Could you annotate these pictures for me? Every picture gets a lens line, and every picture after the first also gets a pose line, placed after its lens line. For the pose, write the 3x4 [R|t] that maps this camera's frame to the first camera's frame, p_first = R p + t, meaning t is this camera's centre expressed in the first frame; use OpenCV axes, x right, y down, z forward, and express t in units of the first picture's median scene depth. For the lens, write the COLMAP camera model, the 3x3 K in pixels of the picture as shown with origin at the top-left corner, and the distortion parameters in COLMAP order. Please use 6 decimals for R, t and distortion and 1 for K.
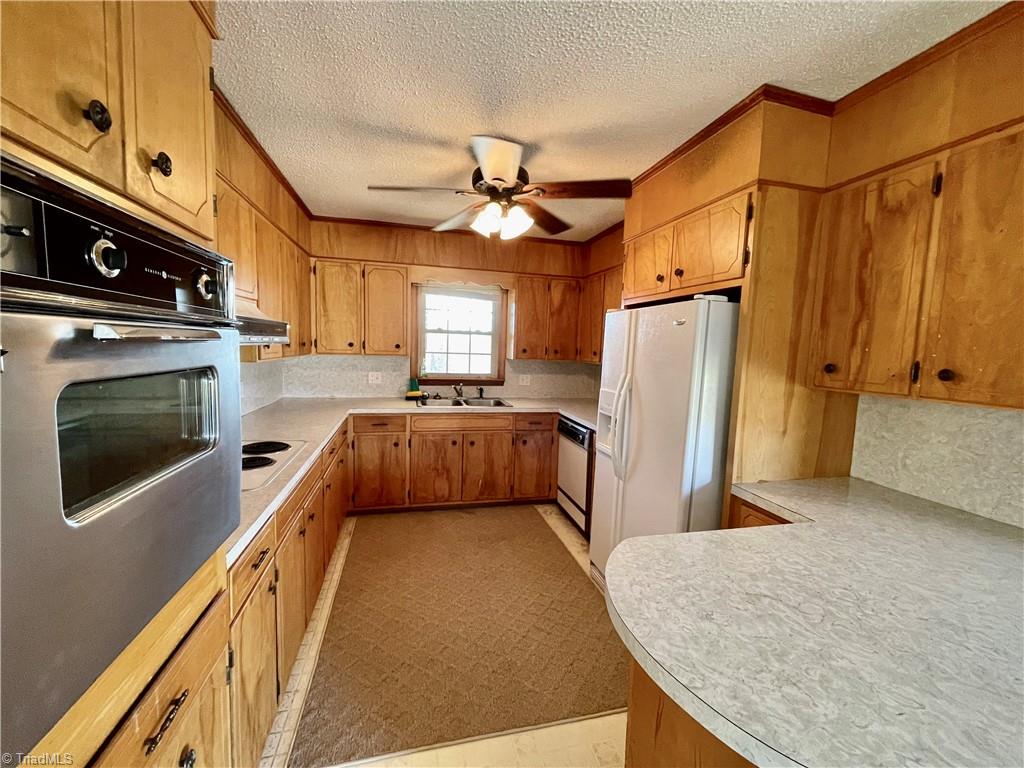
lens RADIAL K [[410.6, 0, 508.3], [0, 410.6, 384.6], [0, 0, 1]] dist [-0.000697, -0.000117]
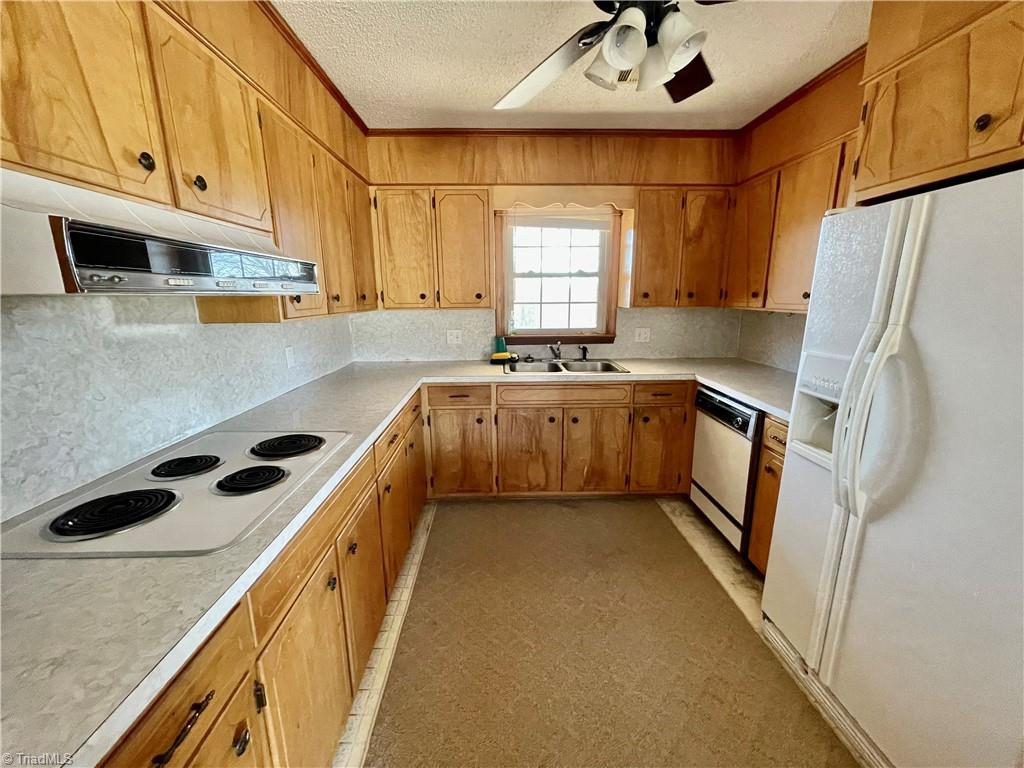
lens RADIAL K [[410.6, 0, 508.3], [0, 410.6, 384.6], [0, 0, 1]] dist [-0.000697, -0.000117]
pose [[0.976184, 0.004971, -0.216888, -0.043646], [0.019553, 0.993652, 0.110783, -0.011177], [0.216062, -0.112386, 0.969890, 0.234282]]
